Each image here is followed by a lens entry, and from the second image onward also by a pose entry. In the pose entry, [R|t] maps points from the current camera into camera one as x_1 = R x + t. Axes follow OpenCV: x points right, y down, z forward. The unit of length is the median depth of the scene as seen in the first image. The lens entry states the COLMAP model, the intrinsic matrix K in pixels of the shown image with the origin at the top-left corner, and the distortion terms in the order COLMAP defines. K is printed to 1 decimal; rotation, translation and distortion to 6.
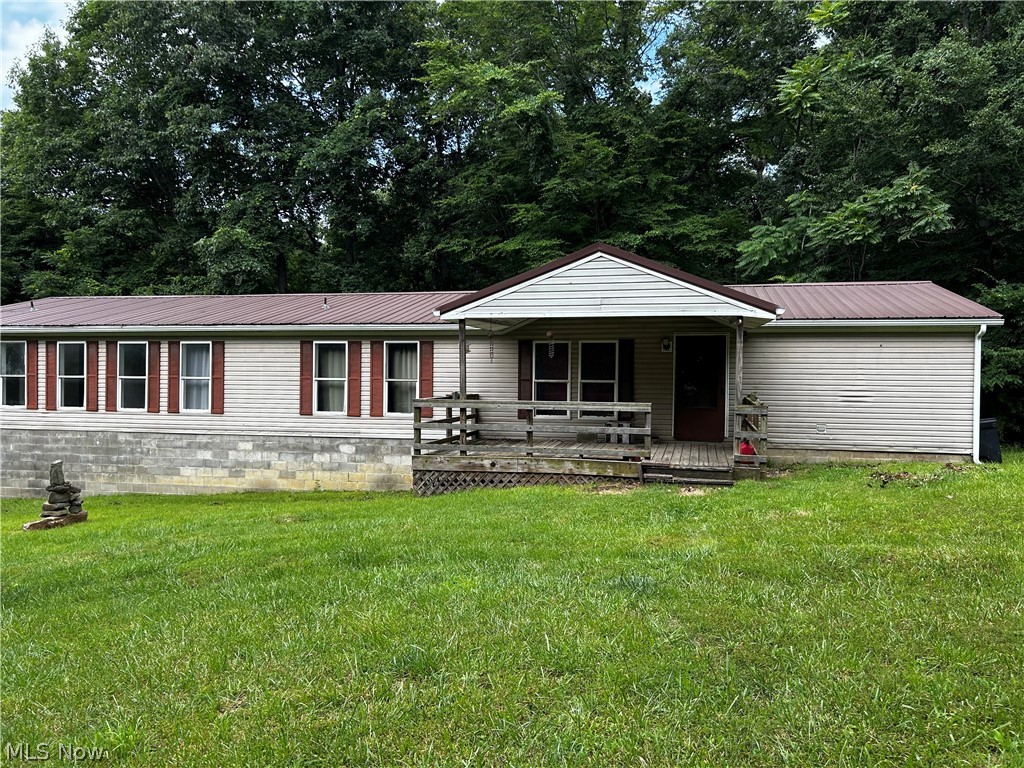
lens RADIAL K [[768.3, 0, 521.5], [0, 768.3, 386.1], [0, 0, 1]] dist [0.048230, -0.046677]
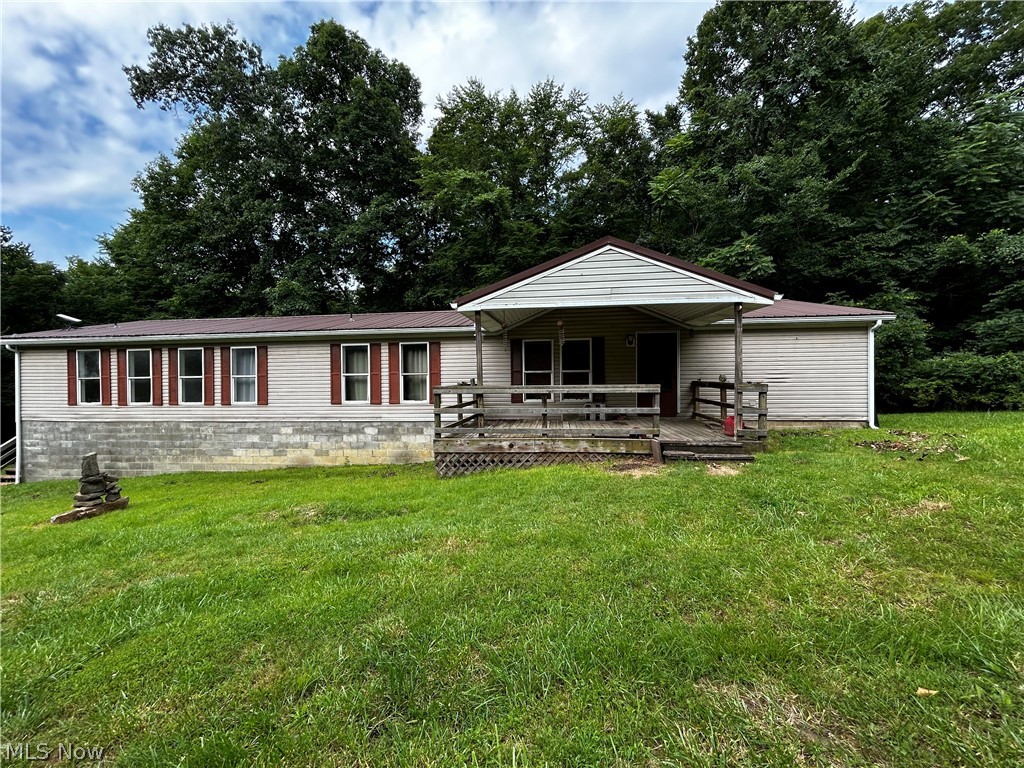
lens RADIAL K [[412.2, 0, 510.3], [0, 412.2, 387.2], [0, 0, 1]] dist [-0.004206, 0.000774]
pose [[0.994152, -0.021560, 0.105820, -0.070901], [0.021242, 0.999766, 0.004133, 0.013413], [-0.105885, -0.001861, 0.994377, 0.311978]]
